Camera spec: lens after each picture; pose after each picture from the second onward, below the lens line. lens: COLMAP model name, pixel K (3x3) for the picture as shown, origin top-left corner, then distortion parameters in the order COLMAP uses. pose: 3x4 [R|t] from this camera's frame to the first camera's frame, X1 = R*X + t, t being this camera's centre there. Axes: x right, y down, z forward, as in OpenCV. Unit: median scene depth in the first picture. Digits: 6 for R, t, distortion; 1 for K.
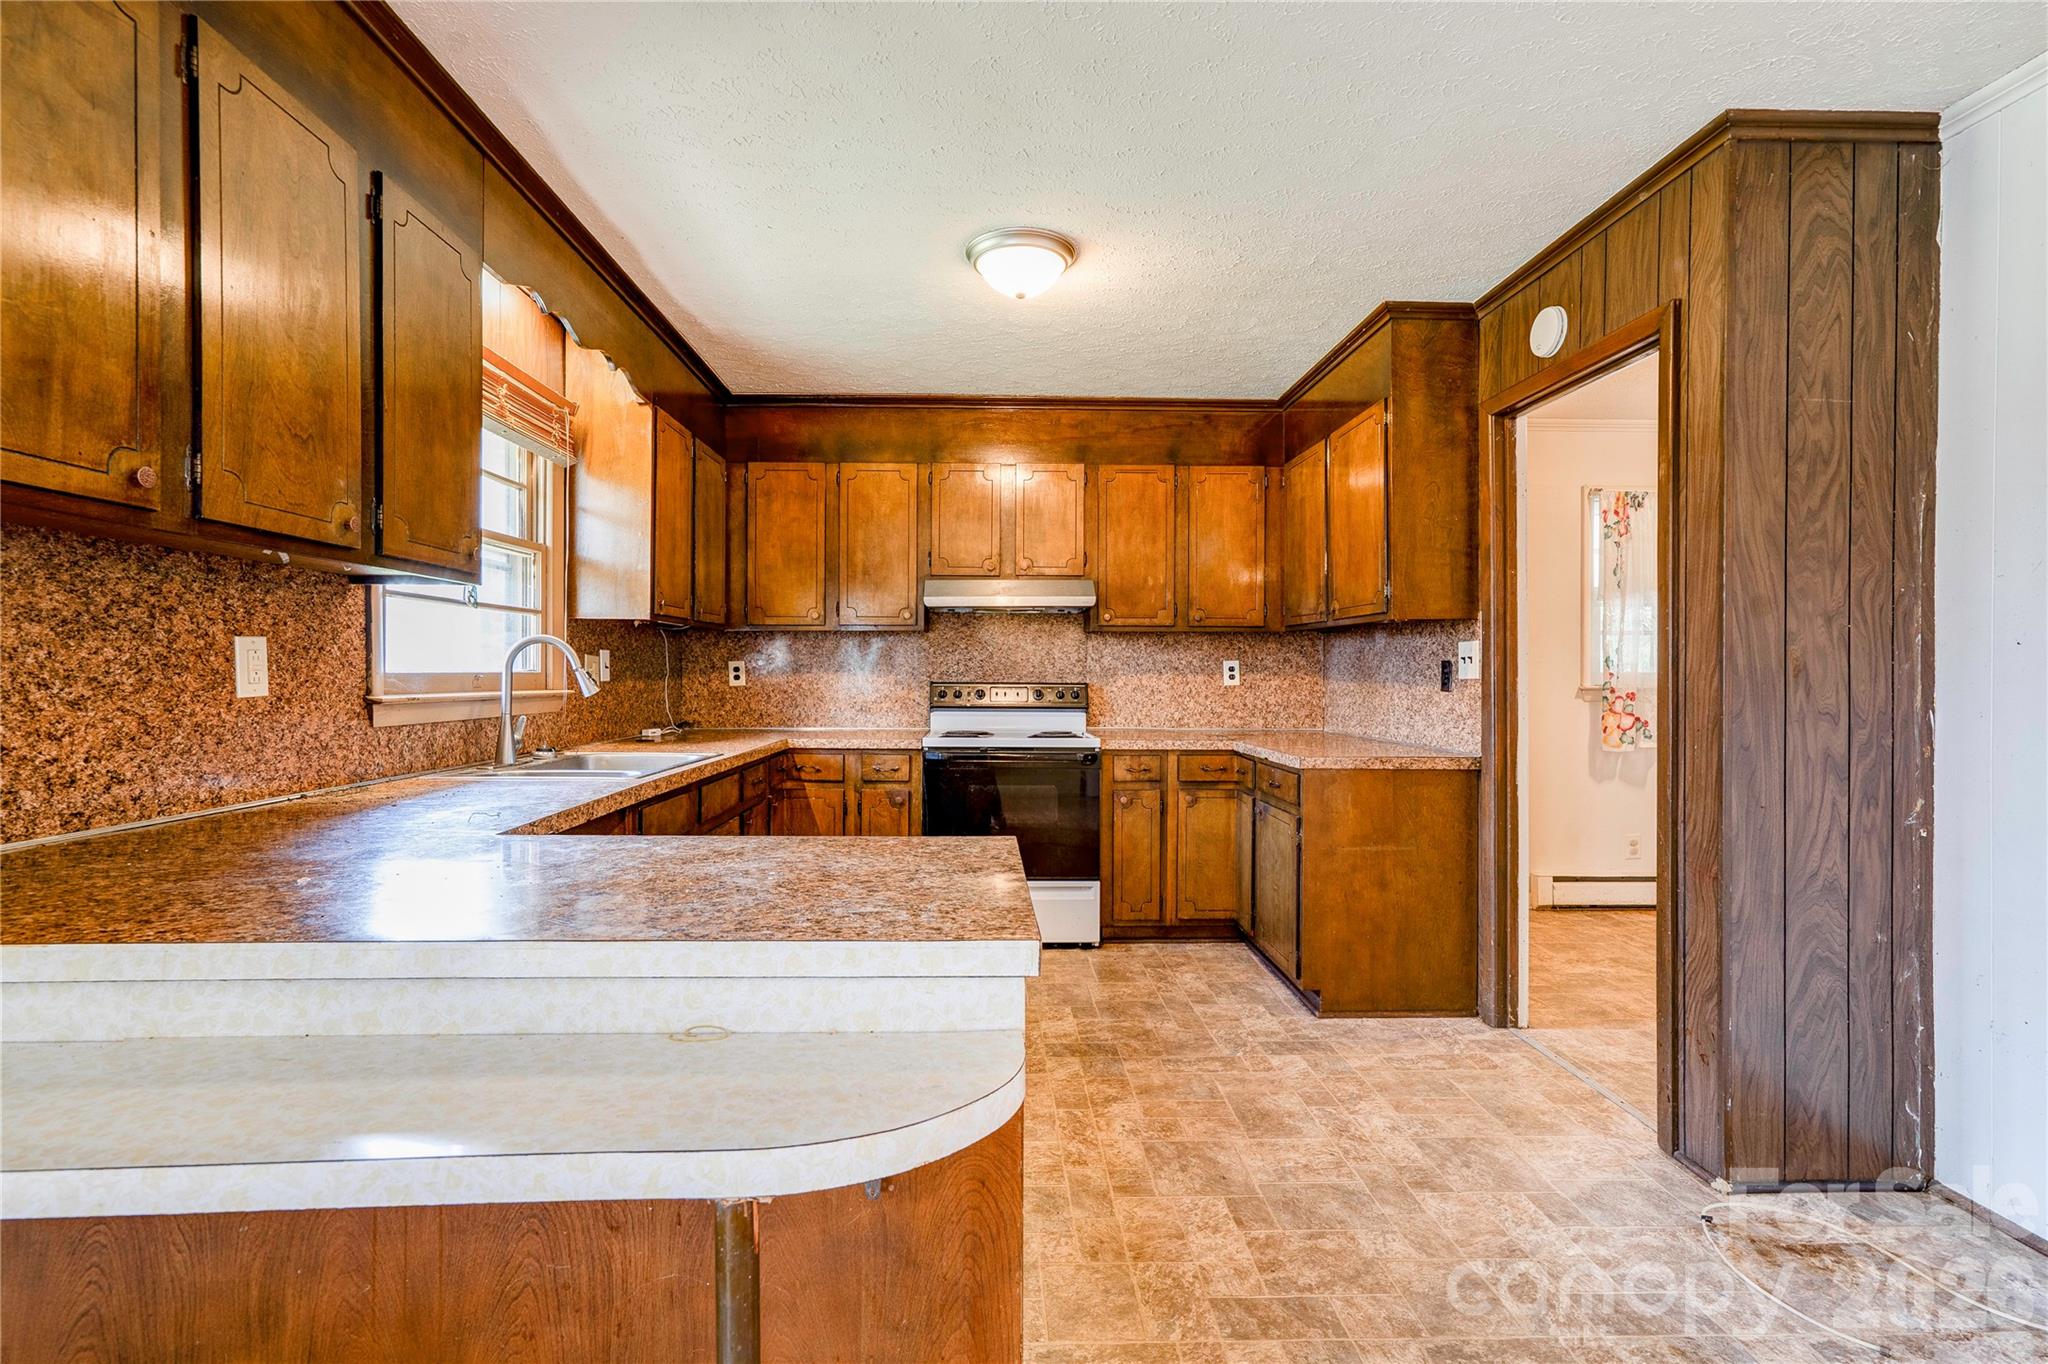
lens RADIAL K [[943.5, 0, 1010.7], [0, 943.5, 674.8], [0, 0, 1]] dist [-0.012940, 0.016008]
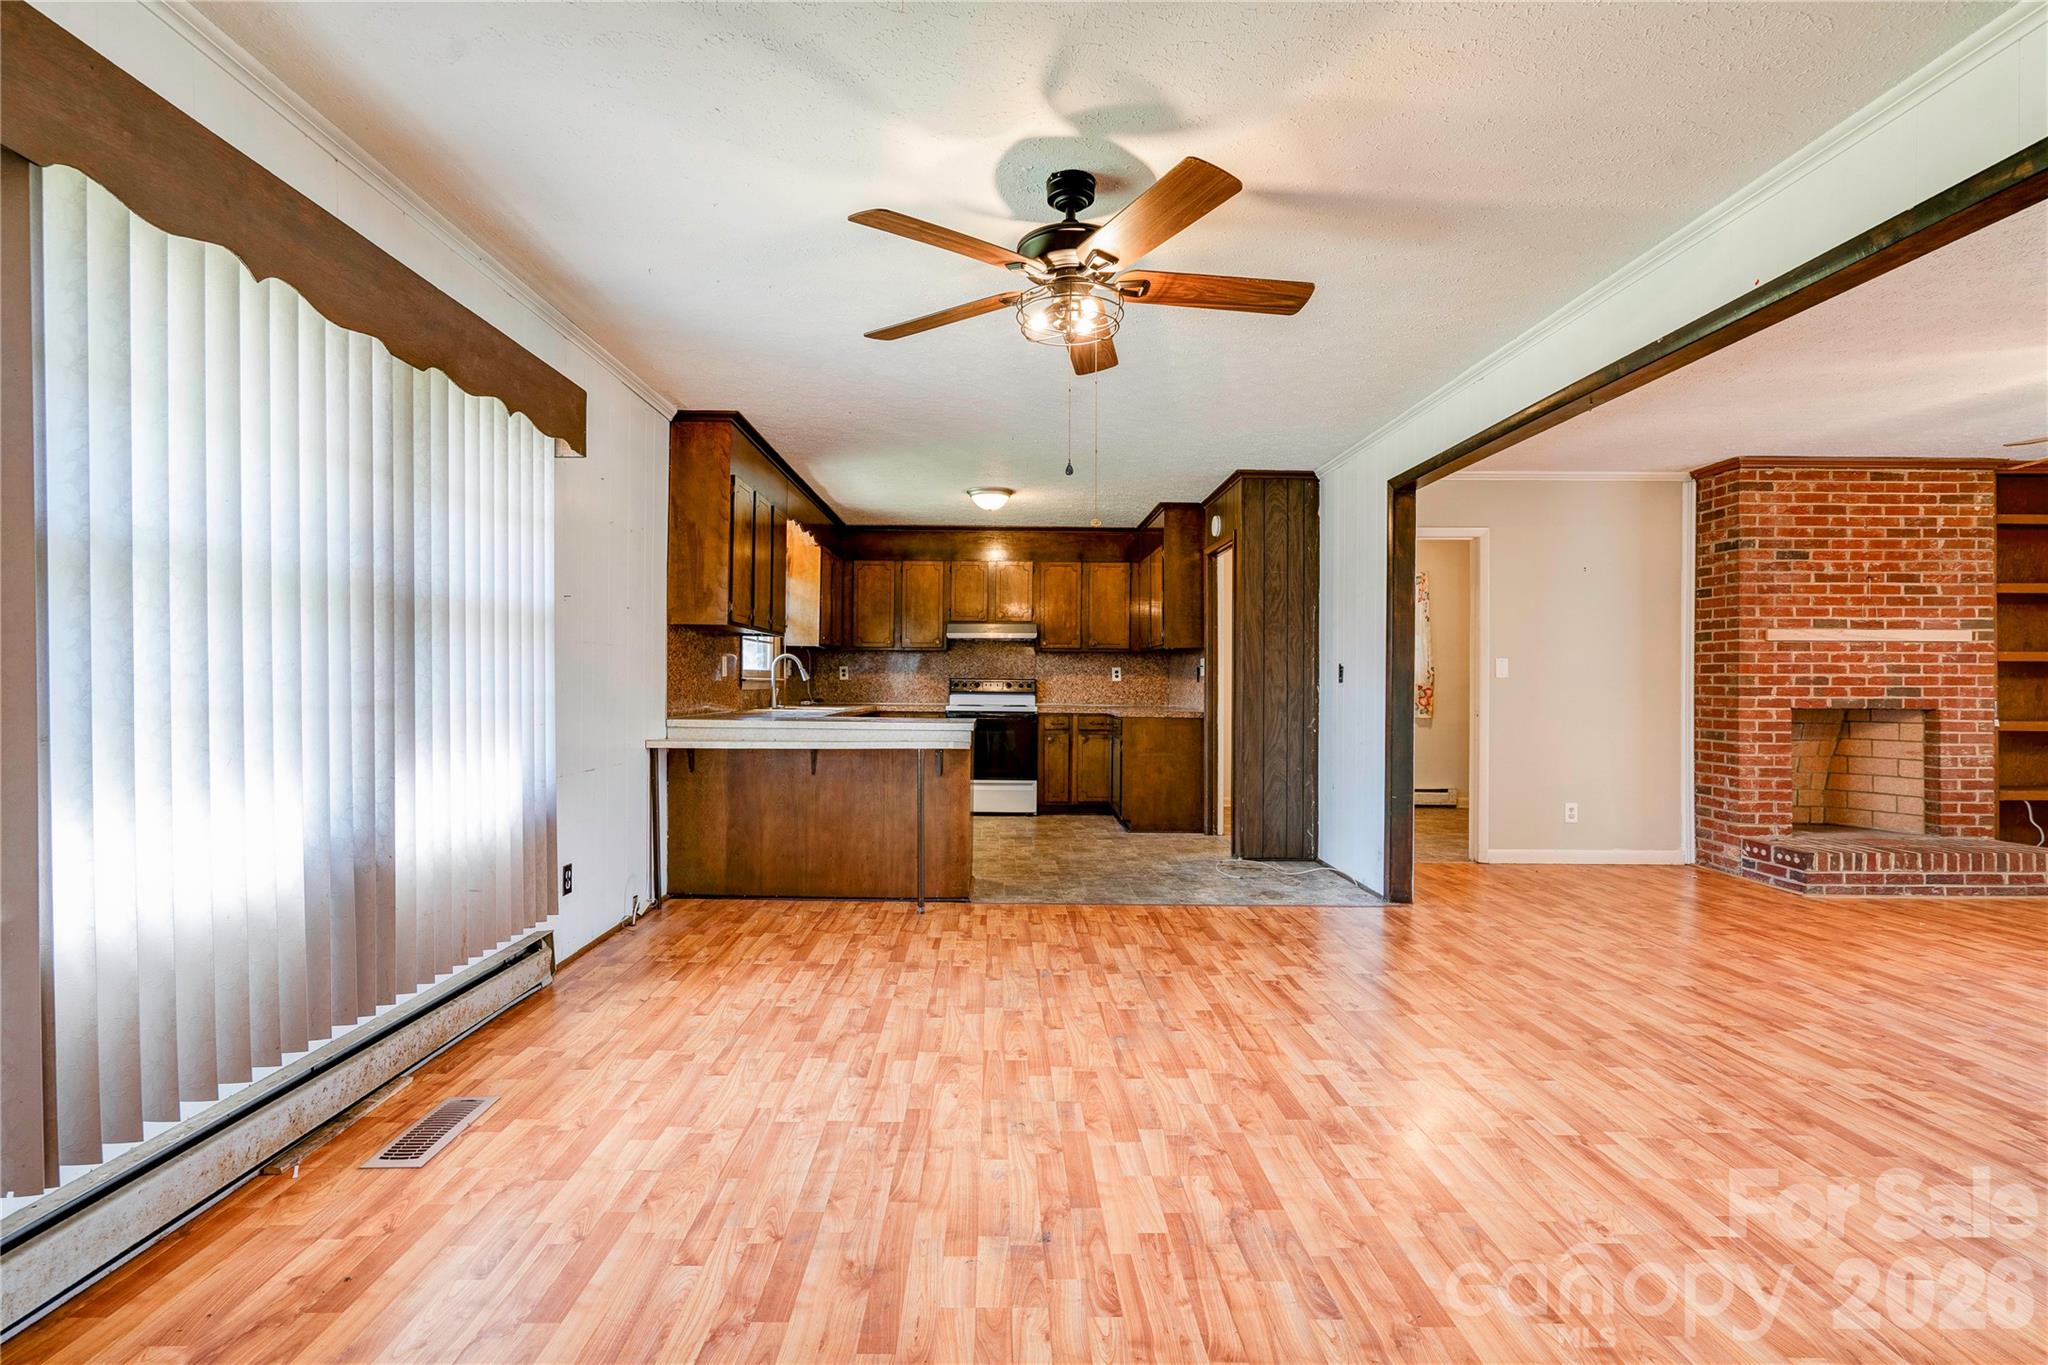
lens RADIAL K [[931.3, 0, 996.7], [0, 931.3, 677.3], [0, 0, 1]] dist [0.000850, 0.004982]
pose [[0.999462, 0.005573, -0.032324, 0.073254], [-0.005789, 0.999962, -0.006577, 0.019562], [0.032286, 0.006761, 0.999456, -0.919483]]
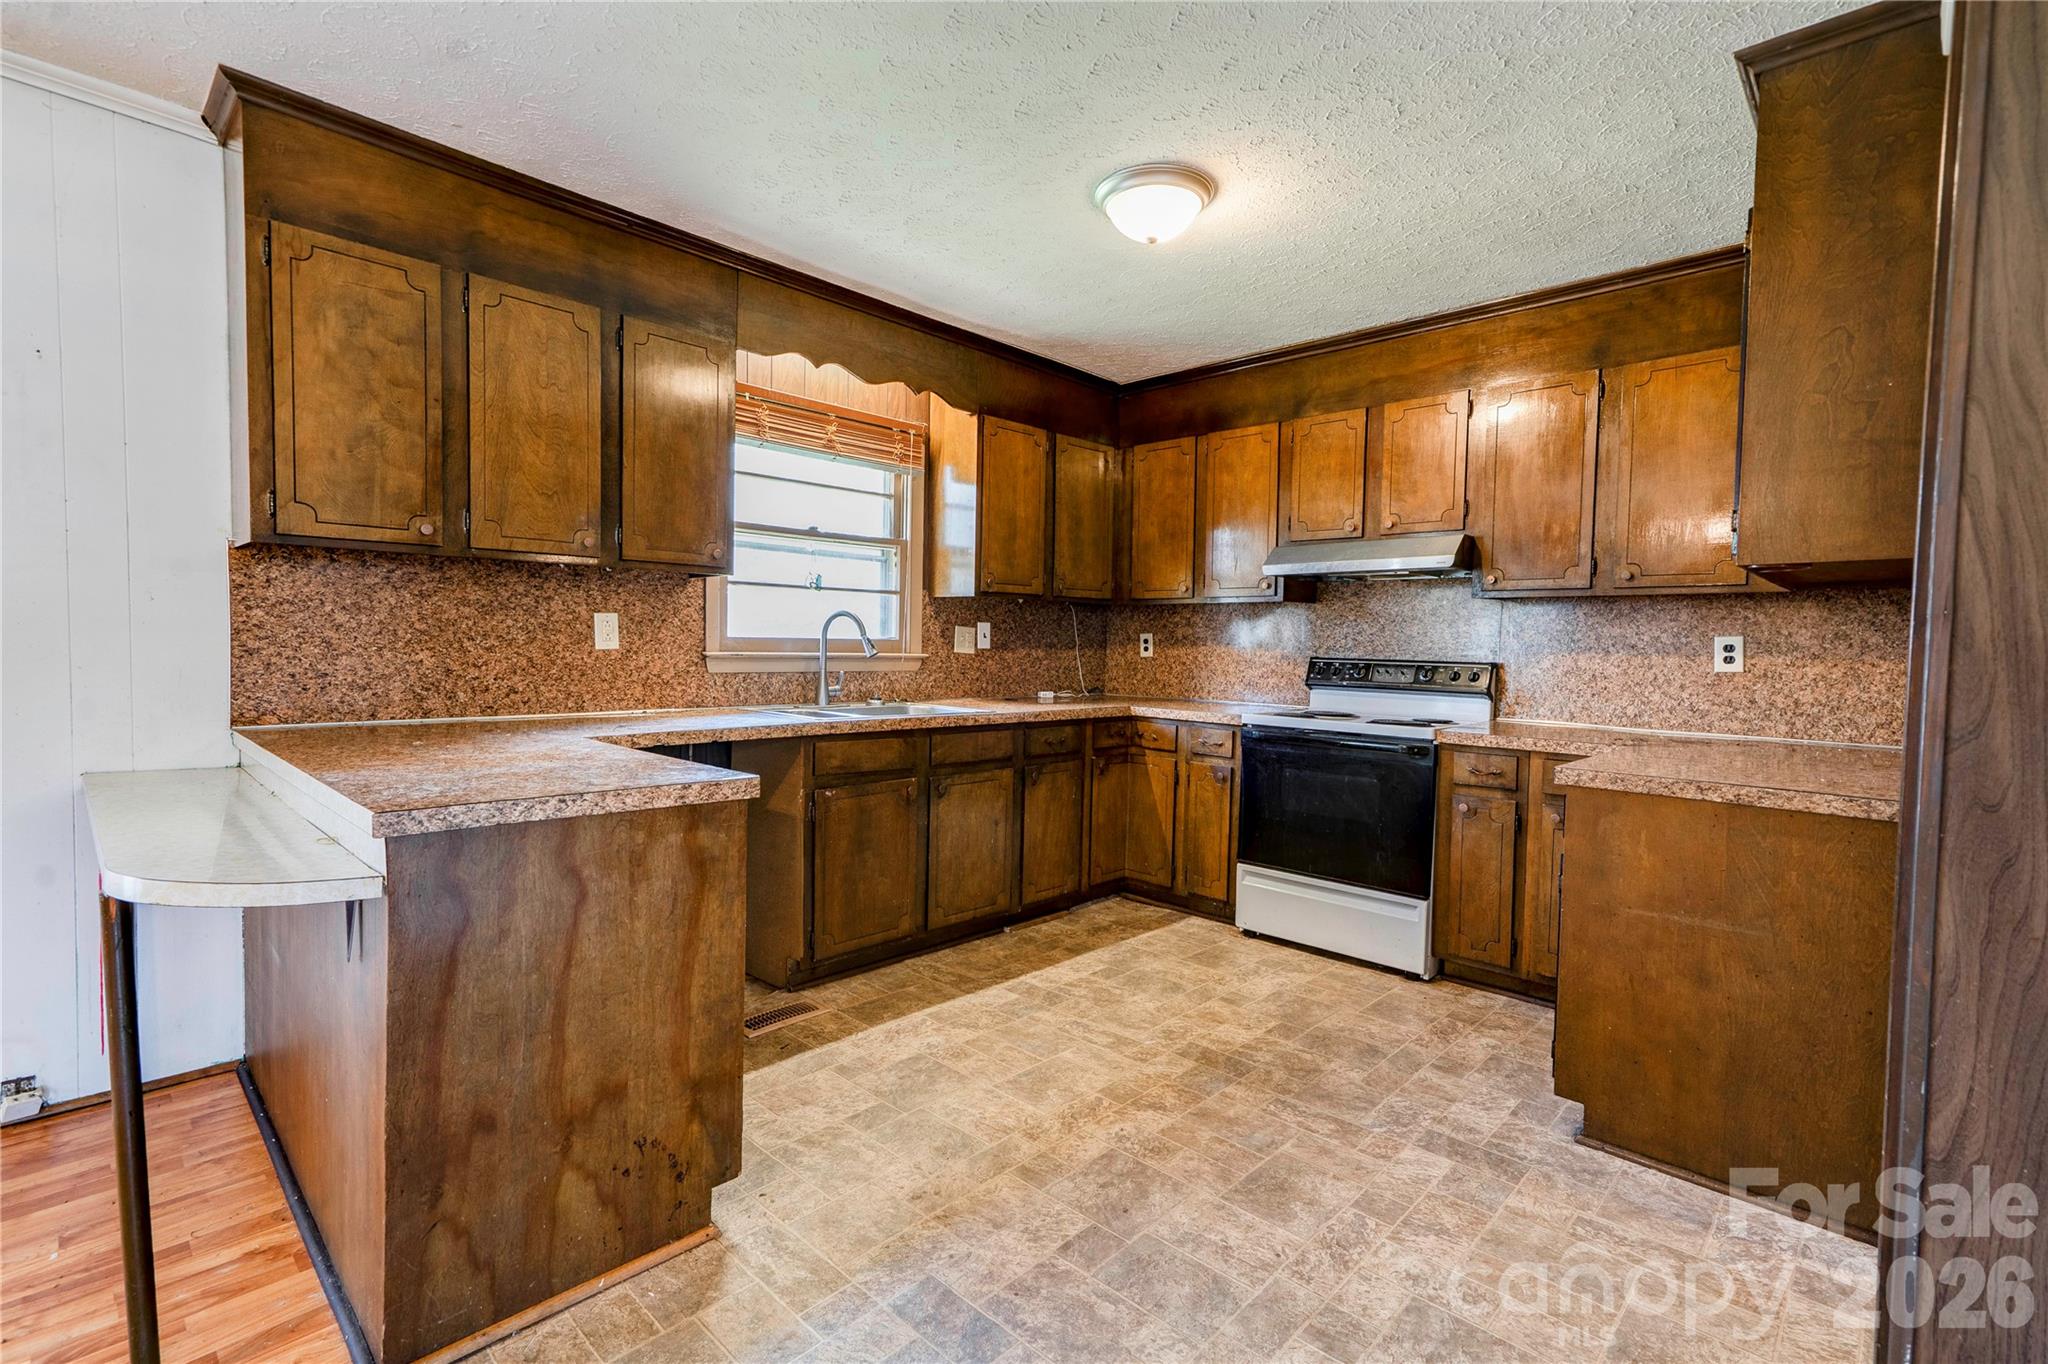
lens RADIAL K [[931.3, 0, 996.7], [0, 931.3, 676.8], [0, 0, 1]] dist [0.000850, 0.004982]
pose [[0.695187, 0.037420, -0.717854, 0.412438], [-0.018209, 0.999240, 0.034453, 0.001356], [0.718598, -0.010880, 0.695340, 0.167166]]
